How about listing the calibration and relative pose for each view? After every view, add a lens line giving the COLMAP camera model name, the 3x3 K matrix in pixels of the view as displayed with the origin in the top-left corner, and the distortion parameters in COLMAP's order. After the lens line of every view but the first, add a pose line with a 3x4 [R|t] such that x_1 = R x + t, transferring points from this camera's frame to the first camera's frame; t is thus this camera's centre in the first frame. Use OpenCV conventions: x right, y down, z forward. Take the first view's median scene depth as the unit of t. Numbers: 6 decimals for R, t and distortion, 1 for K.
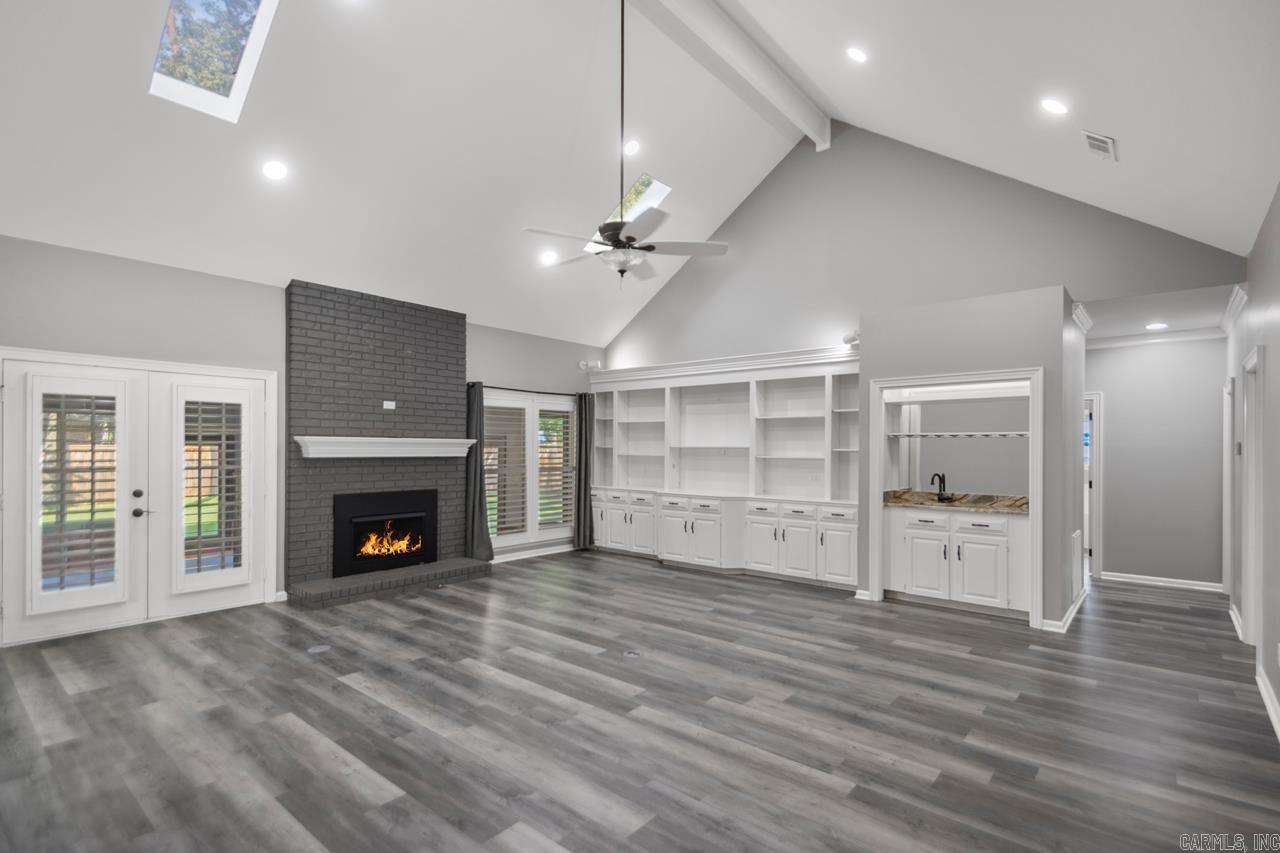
lens RADIAL K [[624.0, 0, 643.4], [0, 624.0, 446.6], [0, 0, 1]] dist [0.001182, 0.000011]
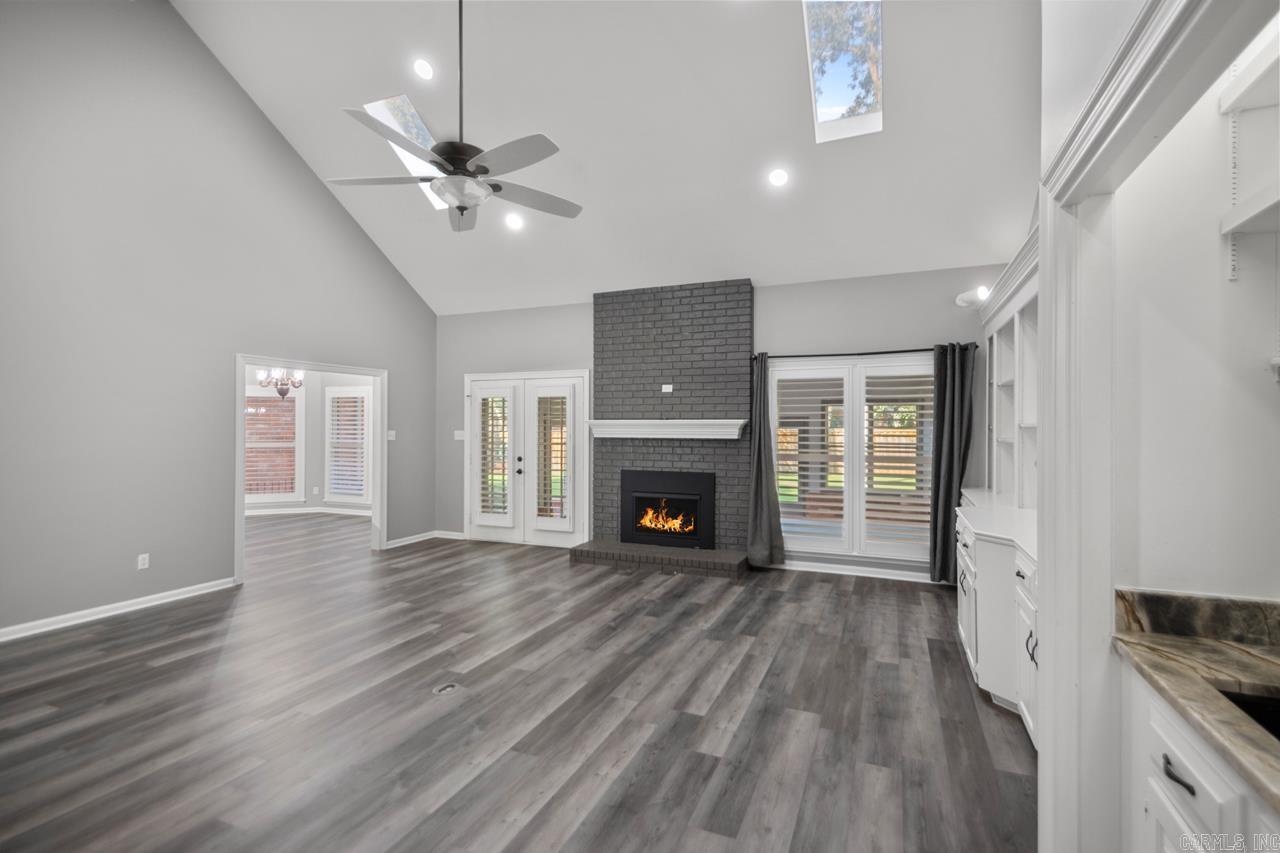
lens RADIAL K [[581.1, 0, 640.0], [0, 581.1, 426.5], [0, 0, 1]] dist [0.025790, -0.000044]
pose [[0.294094, -0.007132, -0.955750, 0.478394], [0.000856, 0.999974, -0.007199, 0.004136], [0.955776, 0.001299, 0.294092, 0.633290]]
